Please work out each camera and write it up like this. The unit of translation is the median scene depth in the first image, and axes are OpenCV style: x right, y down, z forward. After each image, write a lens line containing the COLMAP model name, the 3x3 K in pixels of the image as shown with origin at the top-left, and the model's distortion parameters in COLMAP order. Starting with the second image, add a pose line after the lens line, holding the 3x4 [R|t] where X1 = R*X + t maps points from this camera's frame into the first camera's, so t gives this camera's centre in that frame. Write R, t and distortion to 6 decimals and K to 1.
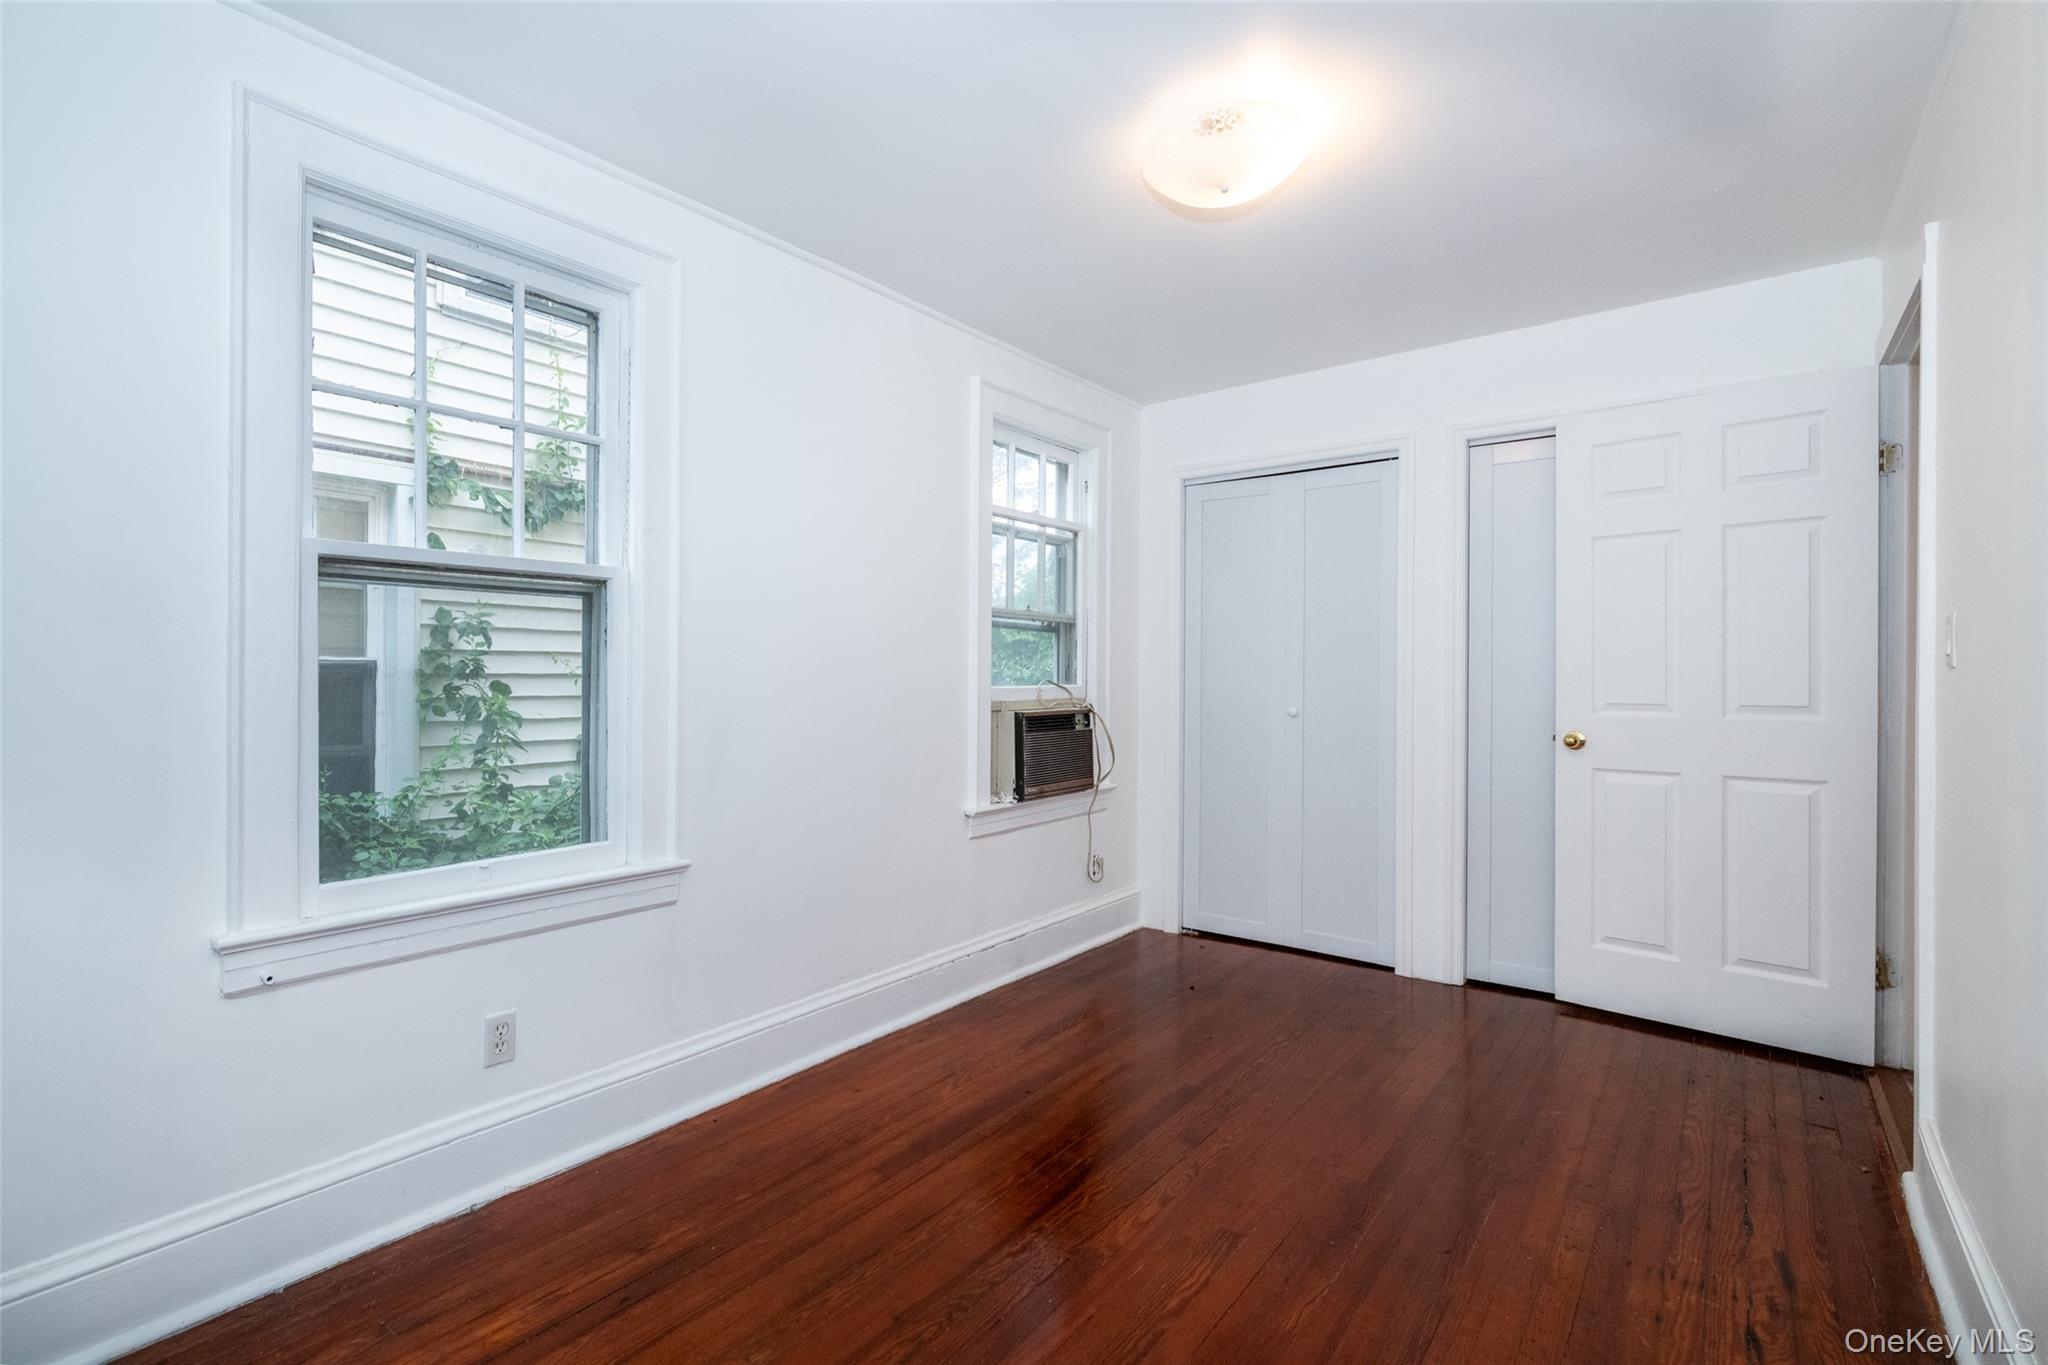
lens RADIAL K [[882.6, 0, 1024.0], [0, 882.6, 682.5], [0, 0, 1]] dist [0.001108, -0.000547]
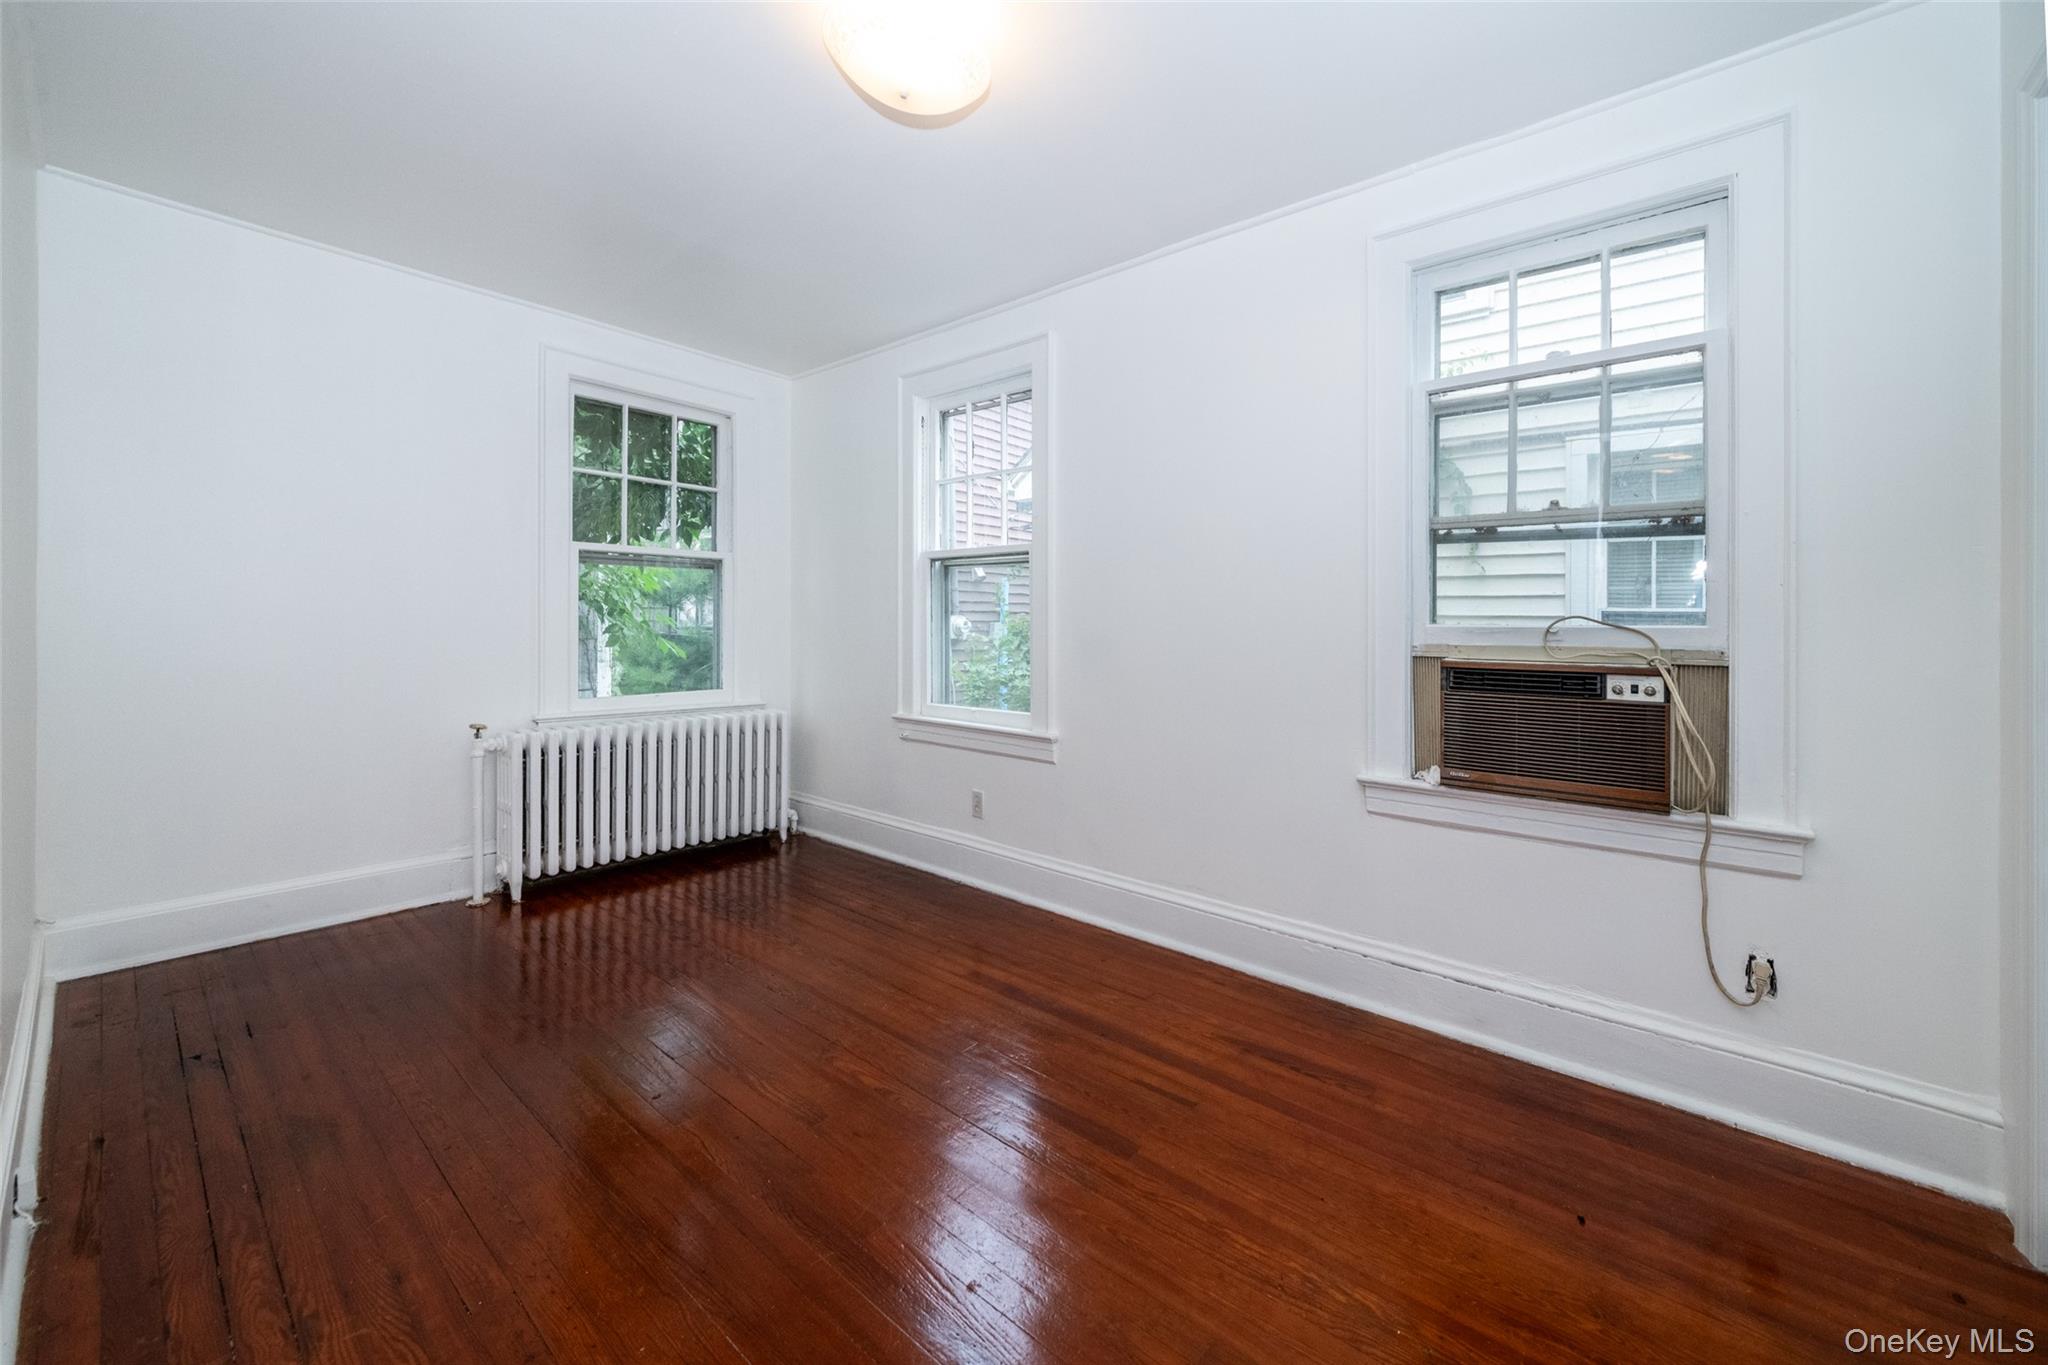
lens RADIAL K [[766.7, 0, 1031.0], [0, 766.7, 626.8], [0, 0, 1]] dist [-0.014019, -0.000028]
pose [[-0.012965, 0.005928, -0.999898, 0.631740], [-0.017876, 0.999821, 0.006160, 0.008920], [0.999756, 0.017954, -0.012857, 0.691290]]
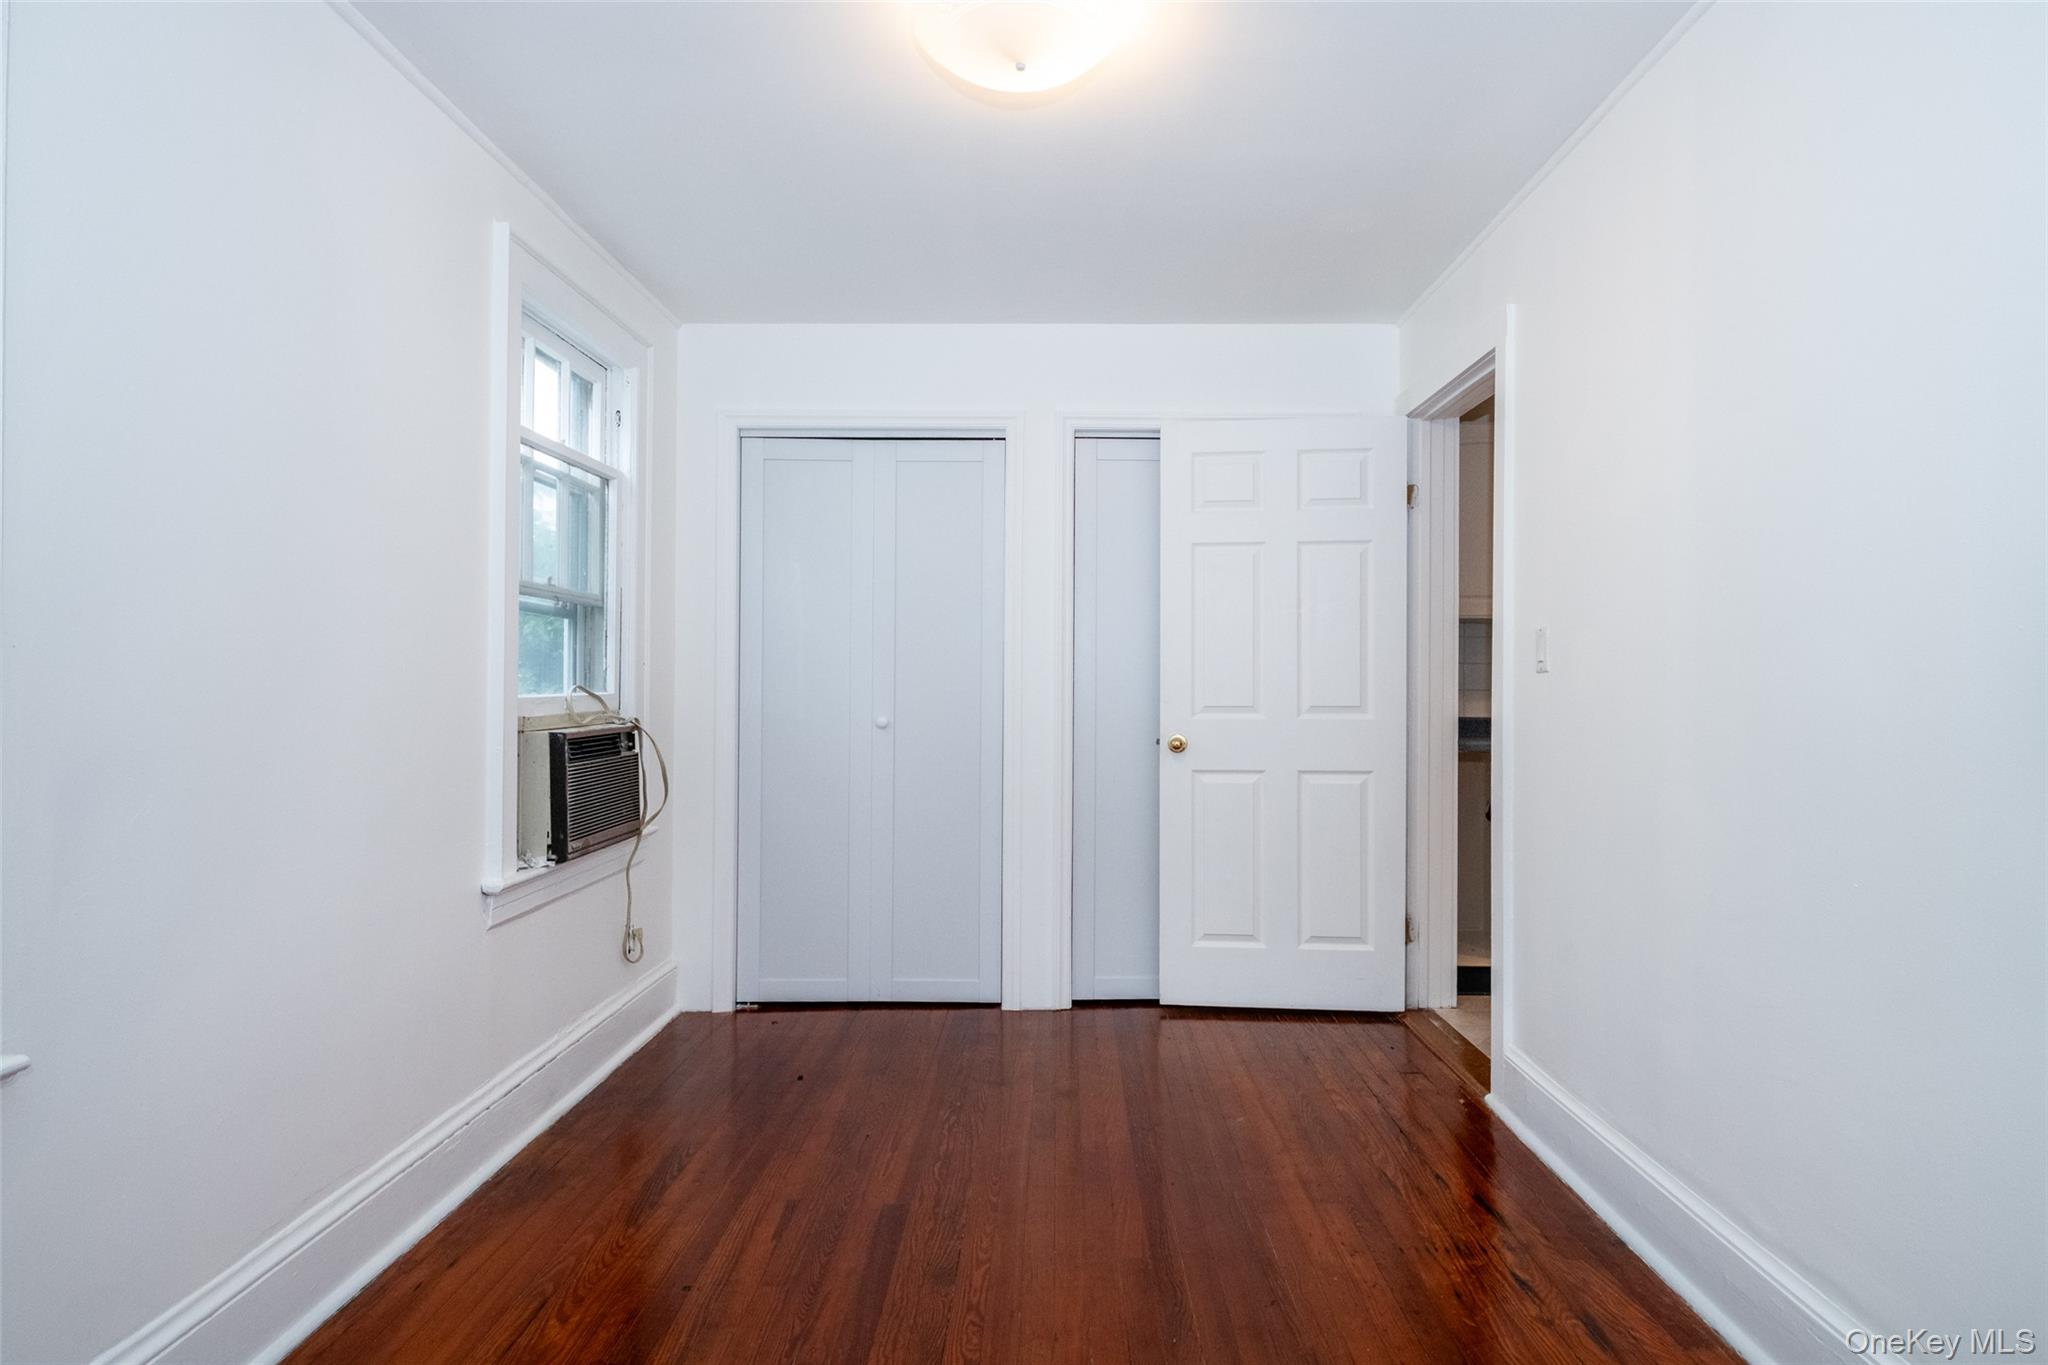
lens RADIAL K [[1020.7, 0, 1024.0], [0, 1020.7, 682.5], [0, 0, 1]] dist [0.001411, -0.000797]
pose [[0.803206, -0.001702, 0.595699, -0.191606], [0.004640, 0.999983, -0.003400, -0.000795], [-0.595683, 0.005495, 0.803201, 0.154092]]
